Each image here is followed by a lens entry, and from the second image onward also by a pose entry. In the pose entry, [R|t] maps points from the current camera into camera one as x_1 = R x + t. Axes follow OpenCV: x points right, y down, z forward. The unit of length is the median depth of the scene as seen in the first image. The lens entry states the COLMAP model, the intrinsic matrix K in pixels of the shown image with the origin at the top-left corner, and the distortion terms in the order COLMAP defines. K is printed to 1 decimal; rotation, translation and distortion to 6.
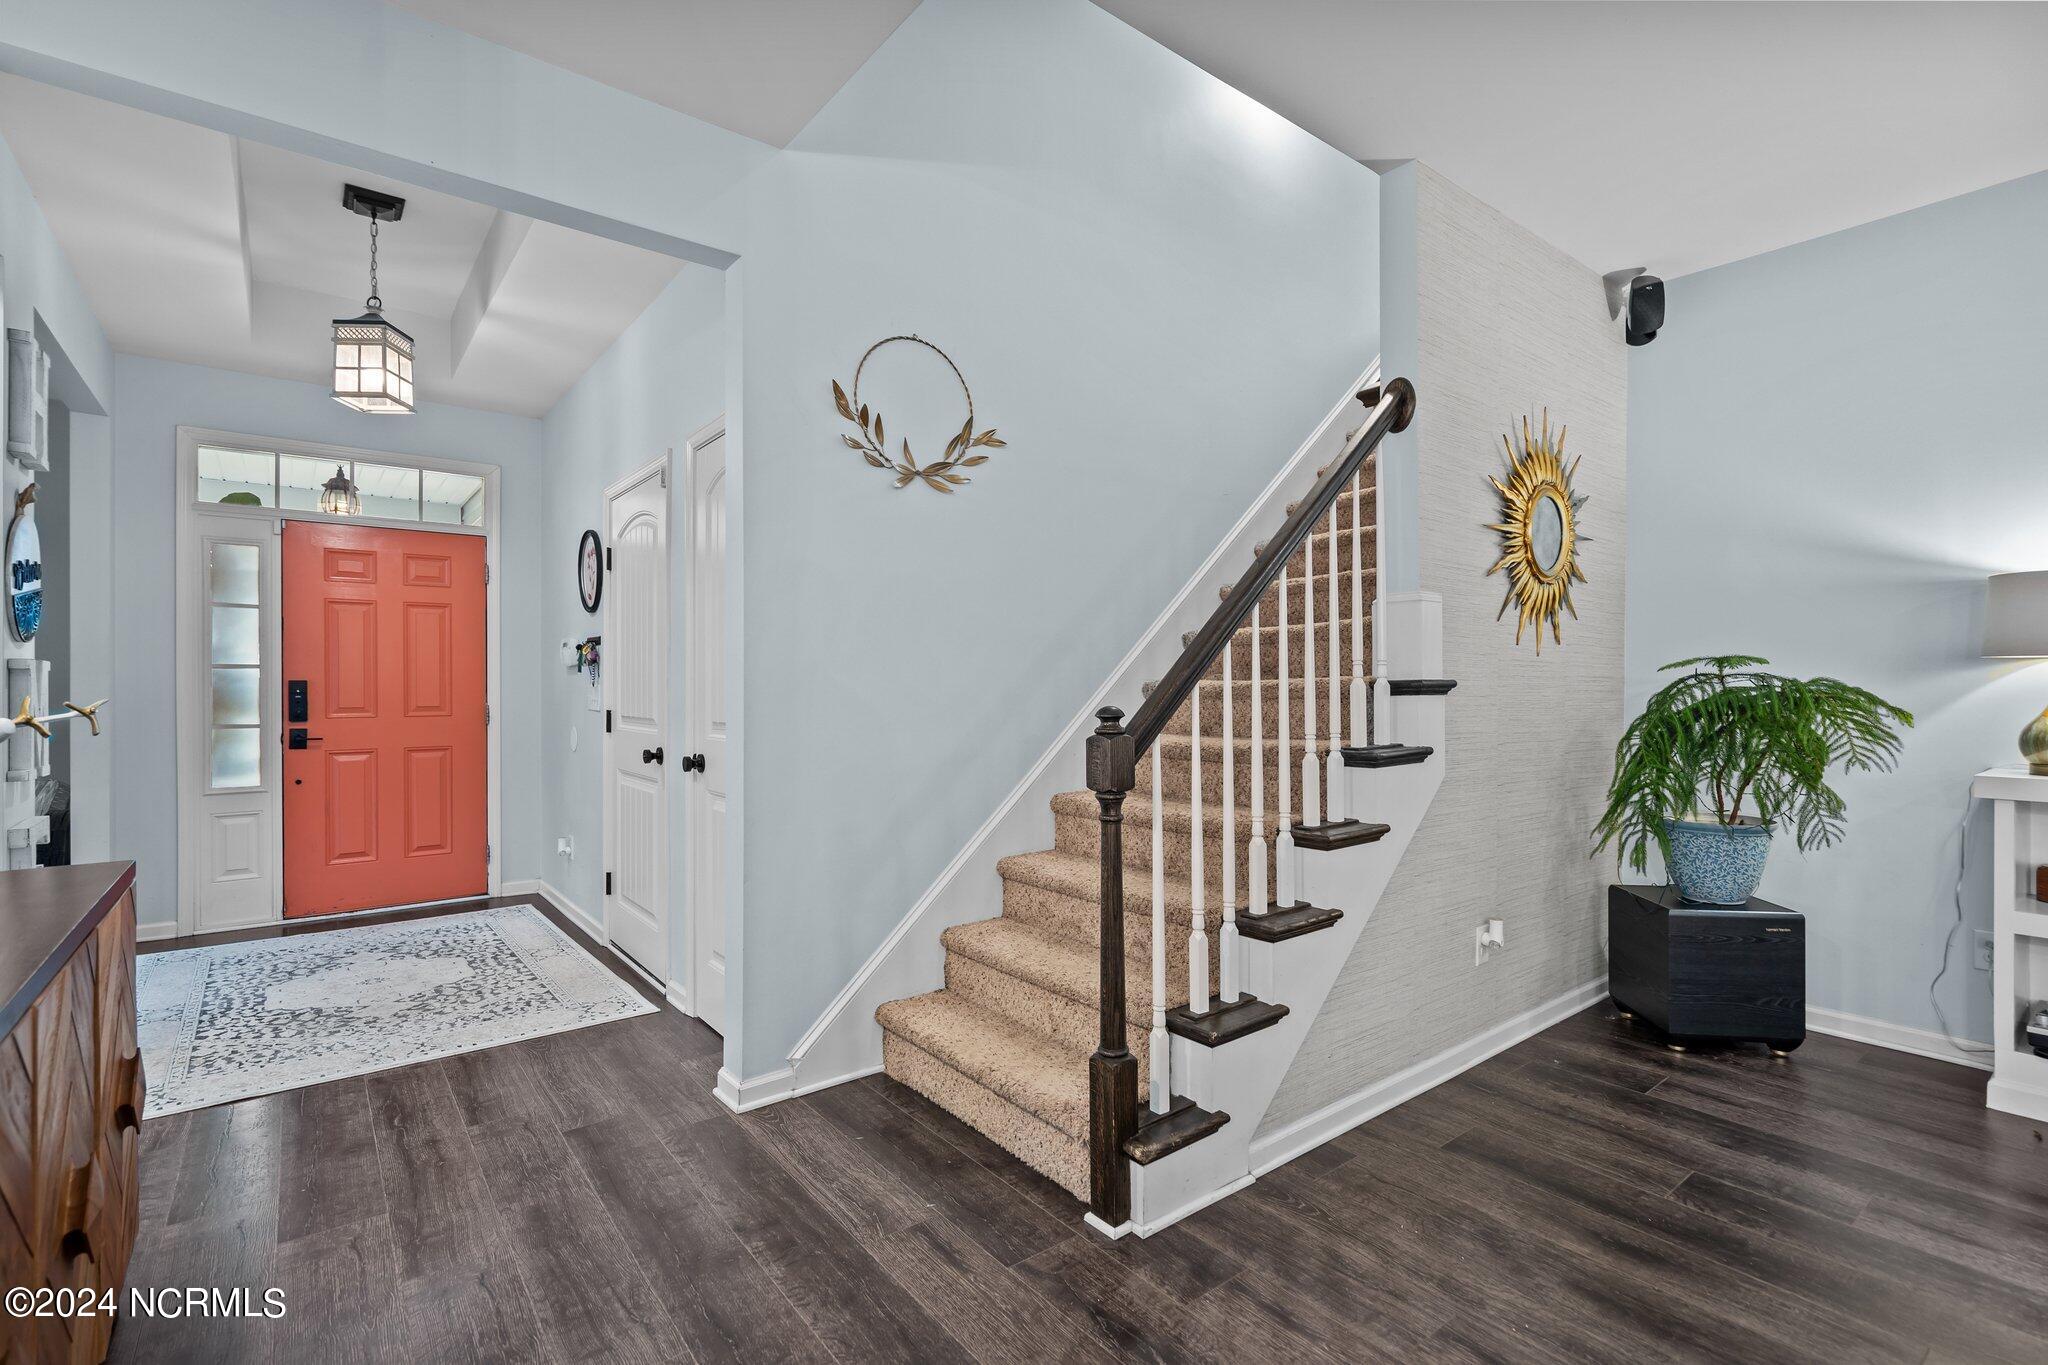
lens RADIAL K [[941.6, 0, 1042.2], [0, 941.6, 678.3], [0, 0, 1]] dist [-0.003861, -0.000036]
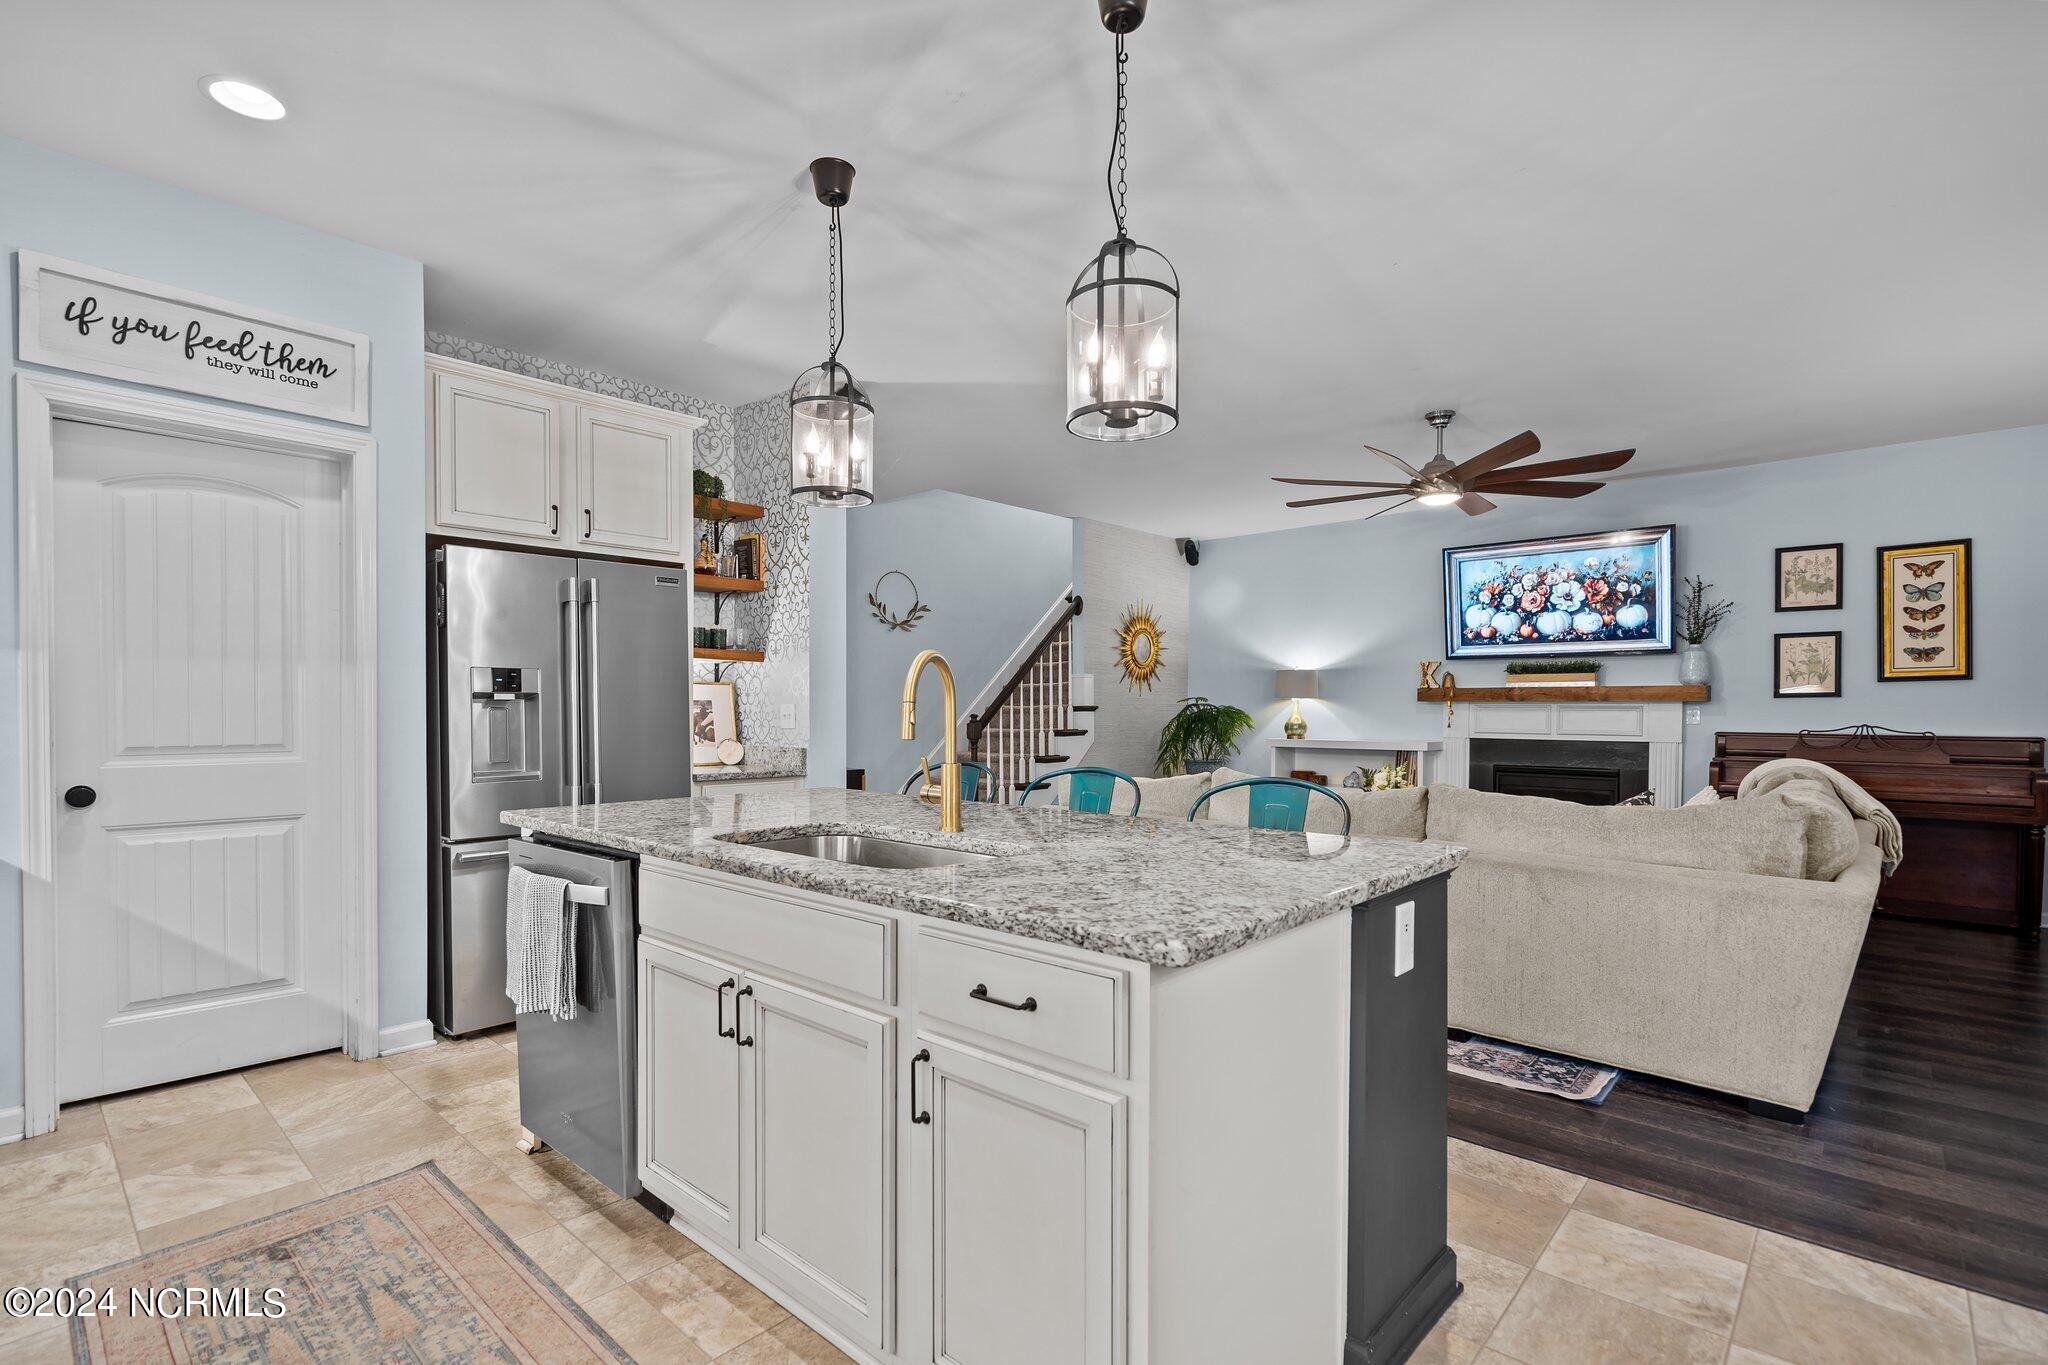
lens RADIAL K [[941.6, 0, 1036.4], [0, 941.6, 697.2], [0, 0, 1]] dist [-0.003861, -0.000036]
pose [[0.986674, 0.006772, 0.162567, -0.180732], [-0.006709, 0.999977, -0.000939, -0.019498], [-0.162570, -0.000164, 0.986697, -1.662424]]
